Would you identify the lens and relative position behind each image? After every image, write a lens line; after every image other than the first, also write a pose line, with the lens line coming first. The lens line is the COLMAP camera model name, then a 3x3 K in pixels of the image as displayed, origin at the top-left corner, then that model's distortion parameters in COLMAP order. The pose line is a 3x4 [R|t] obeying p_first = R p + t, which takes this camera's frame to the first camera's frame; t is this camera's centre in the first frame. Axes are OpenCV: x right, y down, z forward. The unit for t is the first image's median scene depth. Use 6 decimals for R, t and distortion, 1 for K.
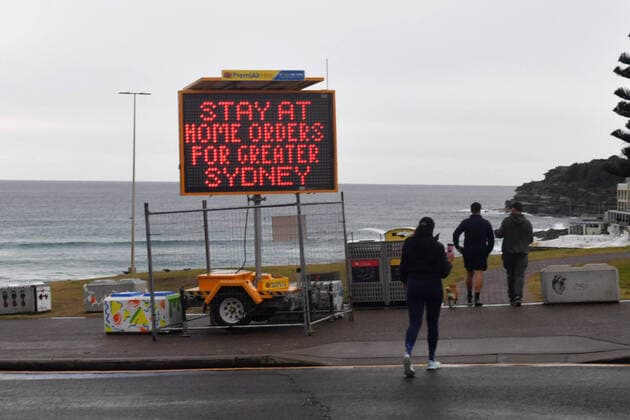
lens RADIAL K [[1226.1, 0, 315.3], [0, 1226.1, 191.1], [0, 0, 1]] dist [0.139331, -0.054673]
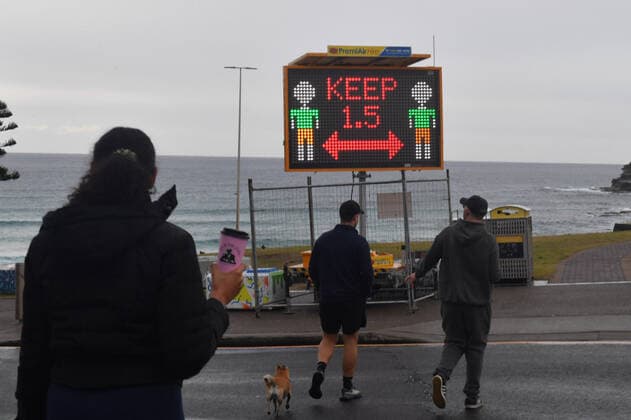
lens RADIAL K [[1228.0, 0, 315.8], [0, 1228.0, 191.1], [0, 0, 1]] dist [0.139331, -0.054673]
pose [[0.997875, 0.006811, 0.064808, -0.149450], [-0.007806, 0.999855, 0.015121, 0.004069], [-0.064695, -0.015595, 0.997783, 0.007218]]
